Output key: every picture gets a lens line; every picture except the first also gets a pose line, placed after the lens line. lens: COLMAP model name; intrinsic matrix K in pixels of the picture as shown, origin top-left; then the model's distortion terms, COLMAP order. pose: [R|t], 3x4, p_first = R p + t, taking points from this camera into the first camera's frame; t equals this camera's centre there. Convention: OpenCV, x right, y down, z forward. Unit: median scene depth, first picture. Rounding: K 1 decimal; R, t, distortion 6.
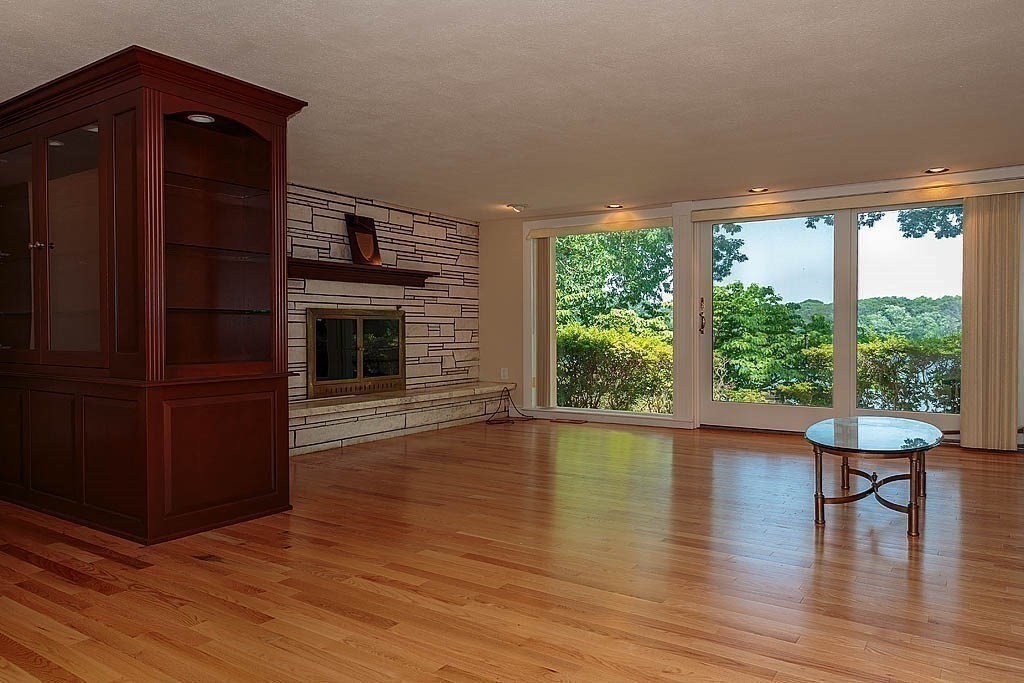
lens RADIAL K [[721.4, 0, 512.0], [0, 721.4, 341.5], [0, 0, 1]] dist [0.000524, -0.000742]
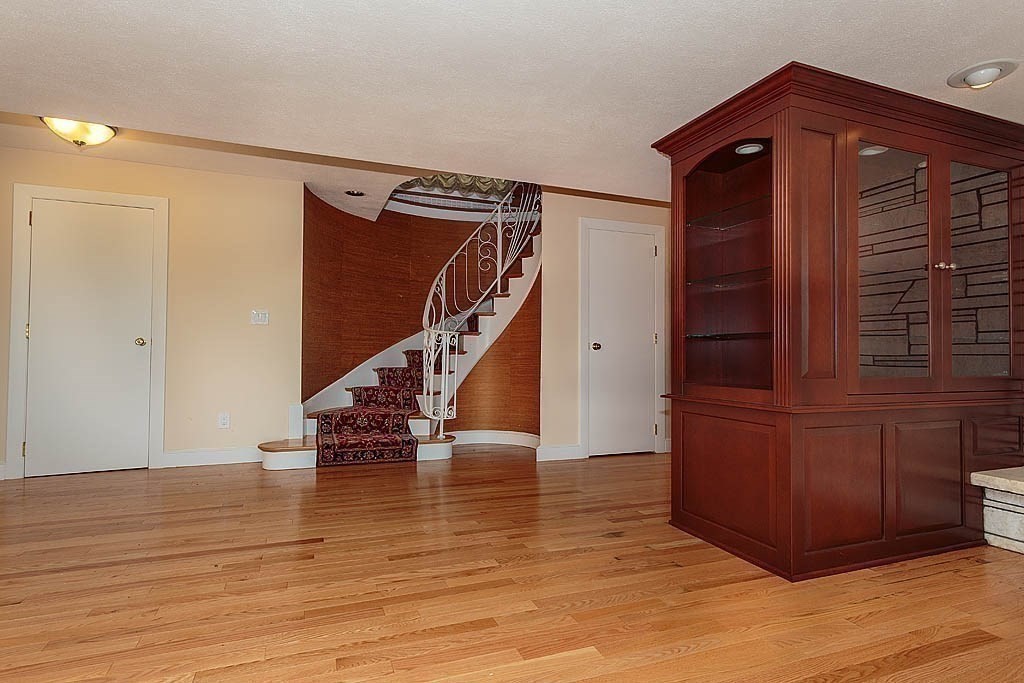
lens RADIAL K [[496.0, 0, 512.0], [0, 496.0, 341.5], [0, 0, 1]] dist [0.001350, 0.001190]
pose [[-0.534701, -0.022031, -0.844754, 0.418917], [-0.022059, 0.999683, -0.012109, -0.022896], [0.844754, 0.012160, -0.535017, 1.328302]]
